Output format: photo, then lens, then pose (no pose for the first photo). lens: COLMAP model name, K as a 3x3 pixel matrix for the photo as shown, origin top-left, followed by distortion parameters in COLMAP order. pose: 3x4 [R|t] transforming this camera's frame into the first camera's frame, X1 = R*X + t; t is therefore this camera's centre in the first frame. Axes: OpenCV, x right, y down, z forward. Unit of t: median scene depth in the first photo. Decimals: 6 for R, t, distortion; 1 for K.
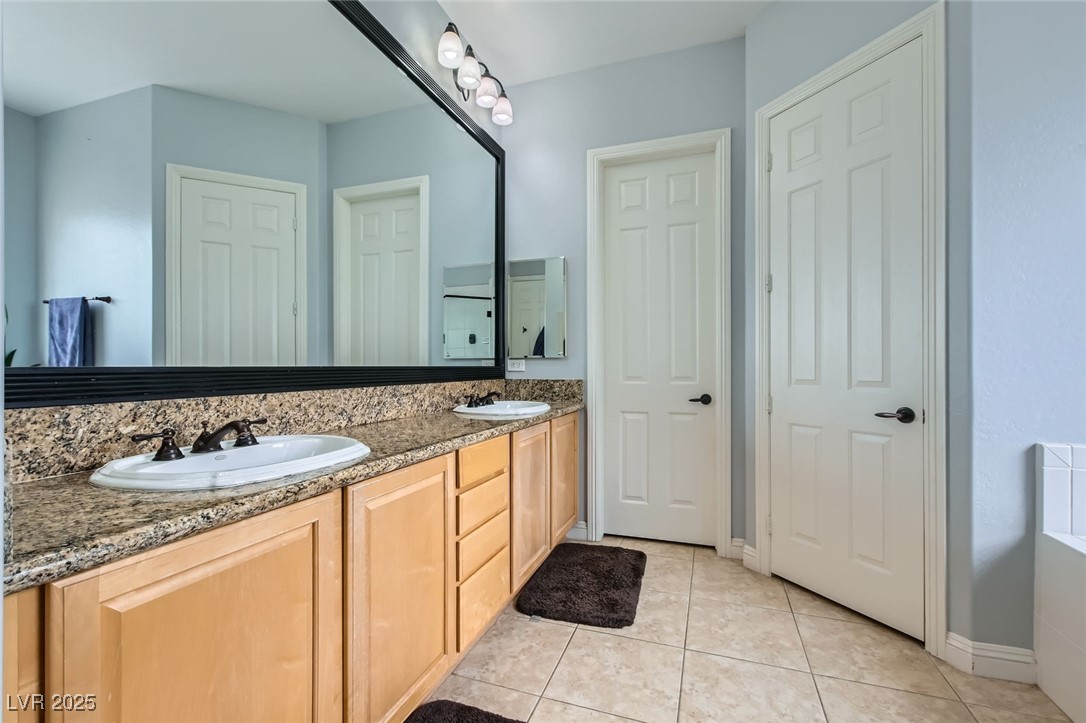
lens RADIAL K [[477.4, 0, 543.4], [0, 477.4, 366.2], [0, 0, 1]] dist [-0.008012, 0.002578]
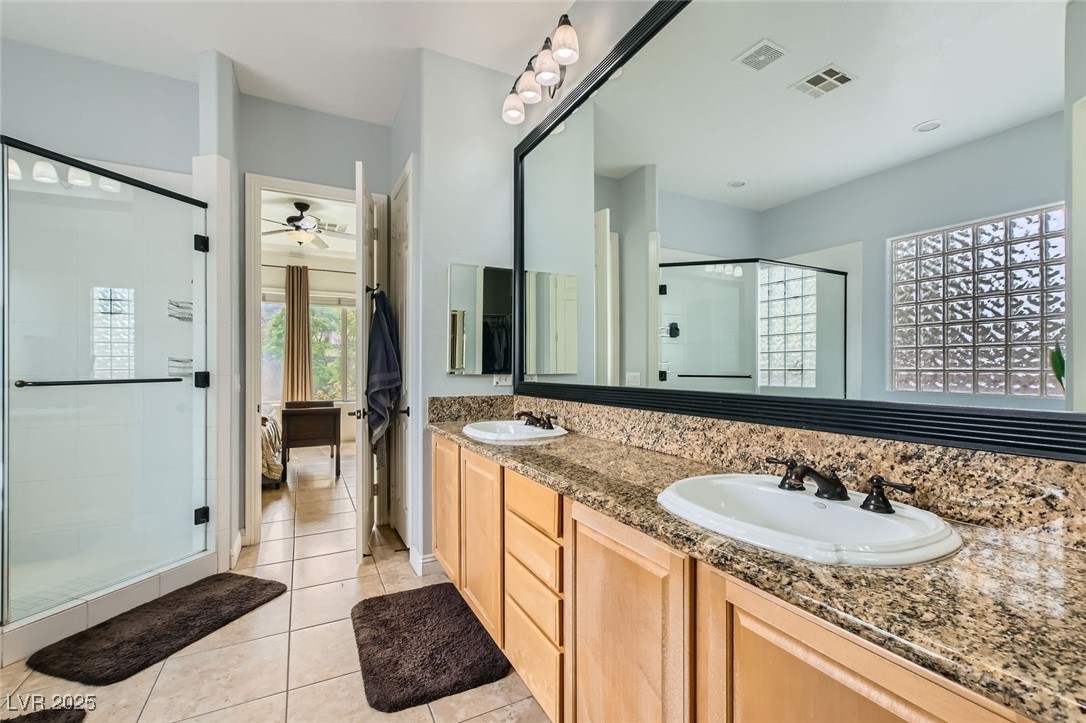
lens RADIAL K [[477.4, 0, 545.9], [0, 477.4, 363.1], [0, 0, 1]] dist [-0.008012, 0.002578]
pose [[-0.675382, -0.017065, -0.737271, 0.455030], [-0.009199, 0.999849, -0.014716, -0.033455], [0.737411, -0.003157, -0.675437, 1.449786]]
